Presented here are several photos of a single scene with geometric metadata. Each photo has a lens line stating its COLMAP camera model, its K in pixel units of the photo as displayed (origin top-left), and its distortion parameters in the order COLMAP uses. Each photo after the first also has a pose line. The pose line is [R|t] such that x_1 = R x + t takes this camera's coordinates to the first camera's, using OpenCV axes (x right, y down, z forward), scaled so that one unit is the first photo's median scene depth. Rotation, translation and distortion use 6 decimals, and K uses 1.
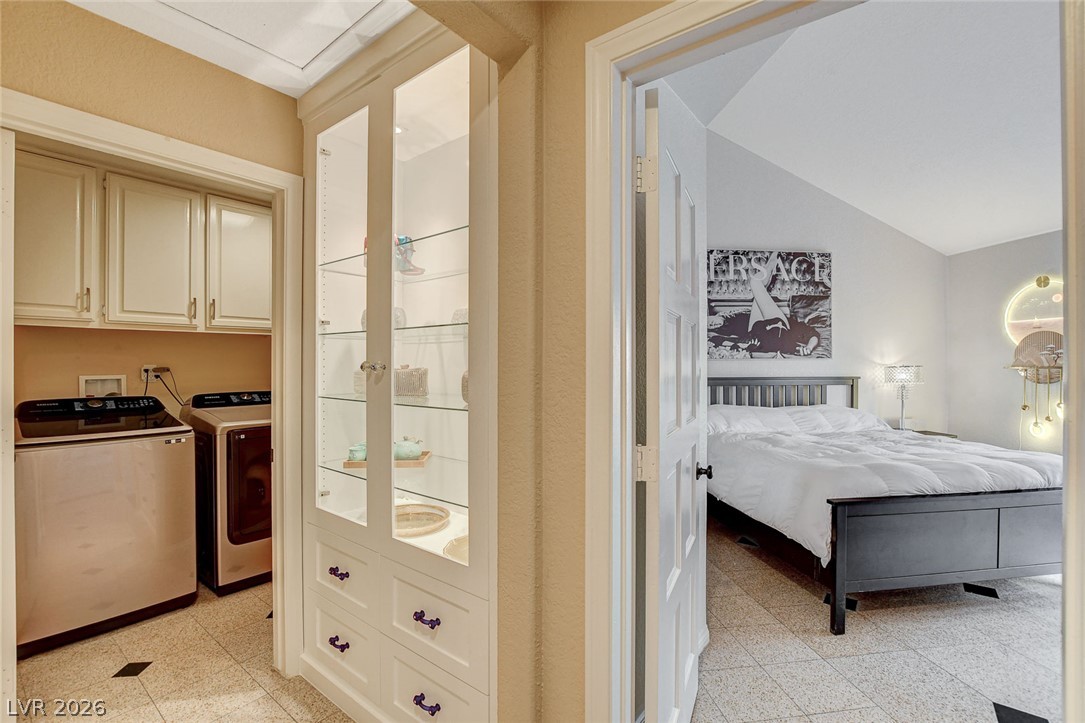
lens RADIAL K [[487.3, 0, 540.4], [0, 487.3, 363.5], [0, 0, 1]] dist [-0.025595, 0.005779]
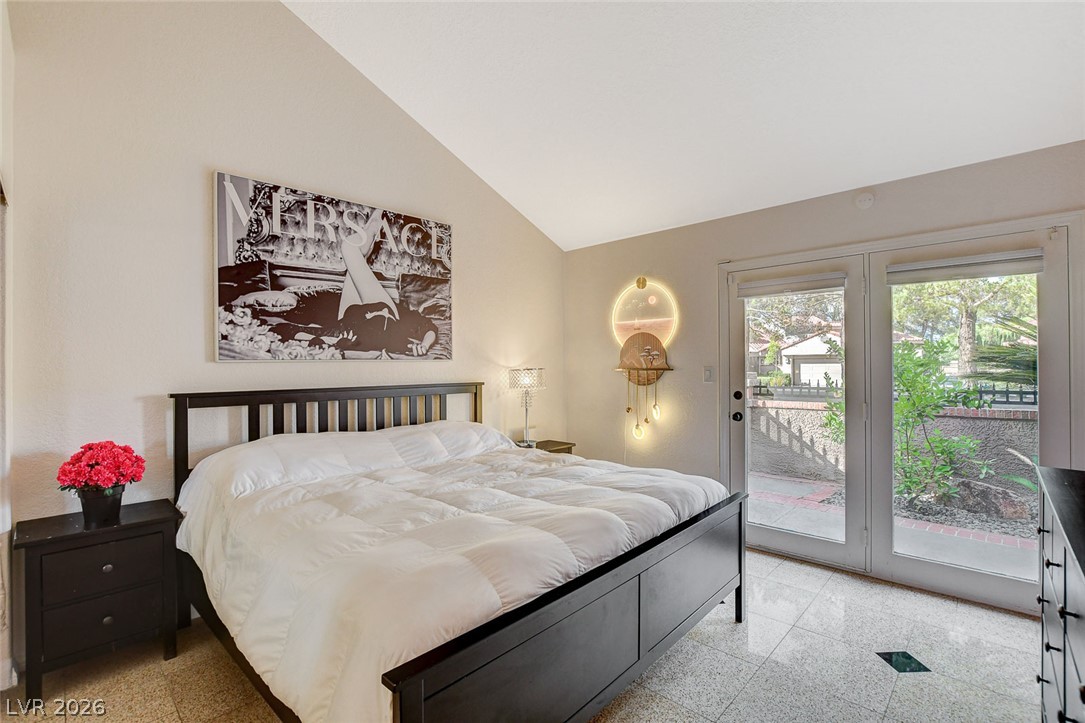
lens RADIAL K [[496.7, 0, 544.2], [0, 496.7, 363.1], [0, 0, 1]] dist [-0.019528, -0.000179]
pose [[0.779776, -0.001064, 0.626058, 0.219908], [0.006451, 0.999959, -0.006335, 0.000606], [-0.626026, 0.008979, 0.779751, 0.285356]]
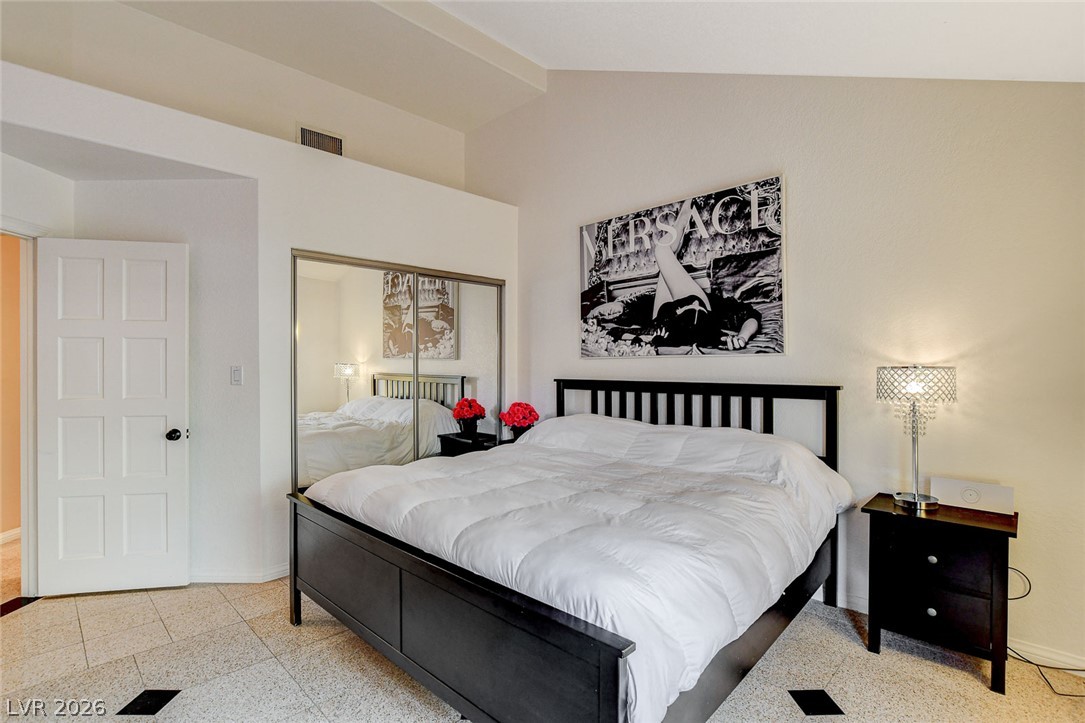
lens RADIAL K [[533.8, 0, 542.5], [0, 533.8, 361.5], [0, 0, 1]] dist [-0.015193, 0.000972]
pose [[0.595393, -0.002647, -0.803431, 0.967139], [0.003397, 0.999994, -0.000778, -0.001330], [0.803428, -0.002266, 0.595398, 0.382792]]
